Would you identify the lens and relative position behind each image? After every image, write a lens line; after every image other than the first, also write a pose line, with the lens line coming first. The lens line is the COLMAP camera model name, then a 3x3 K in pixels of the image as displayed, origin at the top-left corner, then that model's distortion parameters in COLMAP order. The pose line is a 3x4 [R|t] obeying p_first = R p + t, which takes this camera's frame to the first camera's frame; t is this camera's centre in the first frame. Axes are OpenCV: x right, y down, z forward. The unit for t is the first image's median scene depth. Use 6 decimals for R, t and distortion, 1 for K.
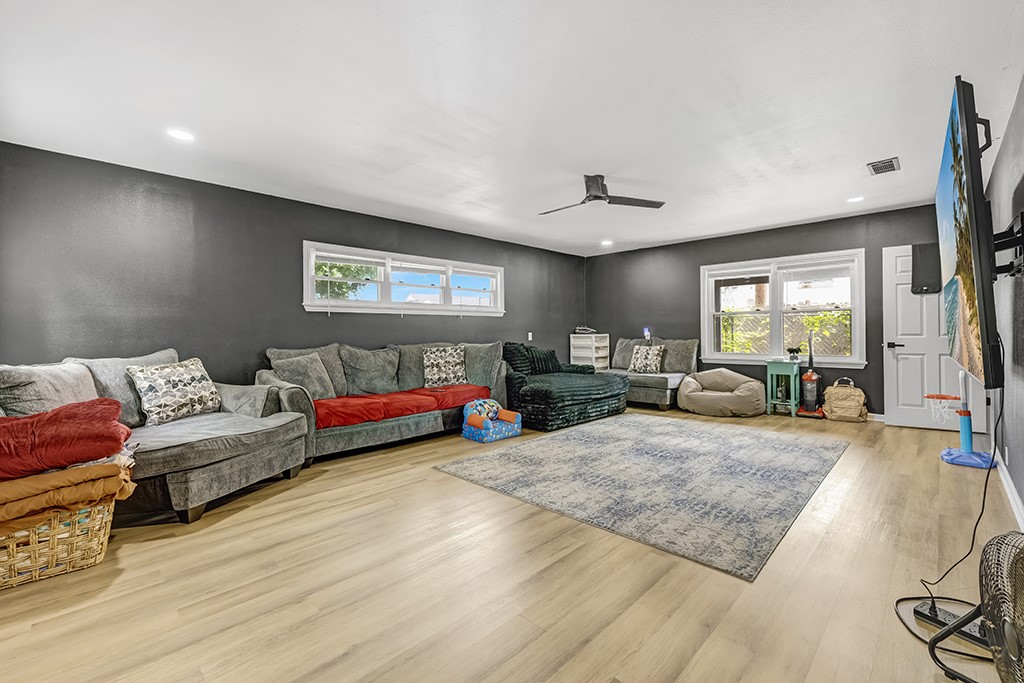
lens RADIAL K [[443.2, 0, 511.5], [0, 443.2, 335.8], [0, 0, 1]] dist [-0.002573, -0.000003]
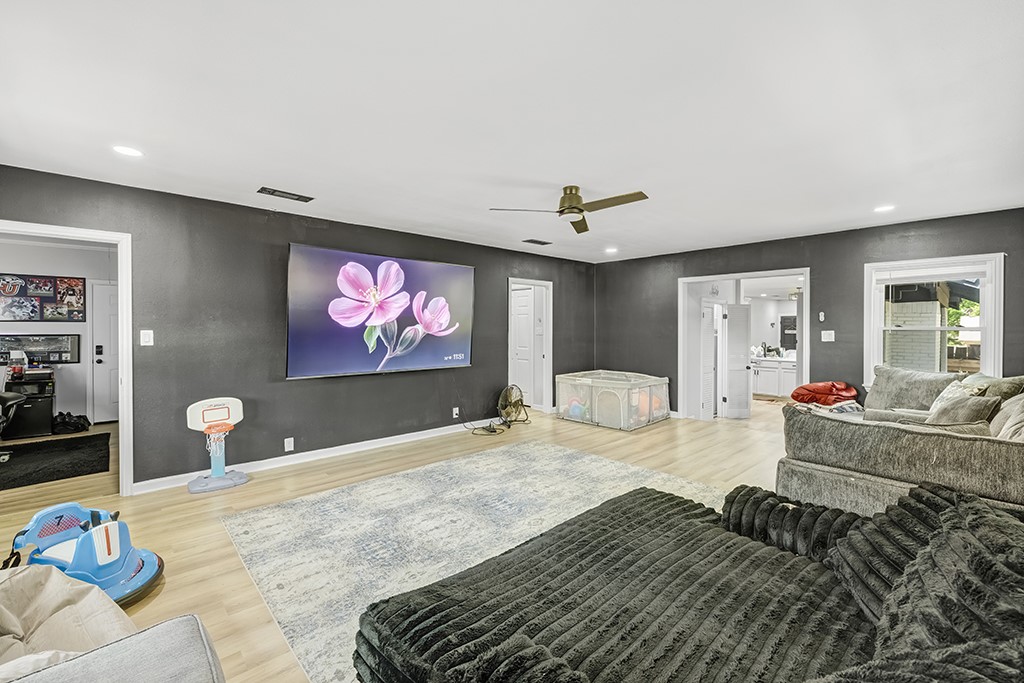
lens RADIAL K [[443.2, 0, 513.3], [0, 443.2, 336.7], [0, 0, 1]] dist [-0.002573, -0.000003]
pose [[-0.999210, 0.005332, 0.039389, 0.345763], [0.005797, 0.999915, 0.011706, -0.080857], [-0.039323, 0.011925, -0.999155, 2.360203]]
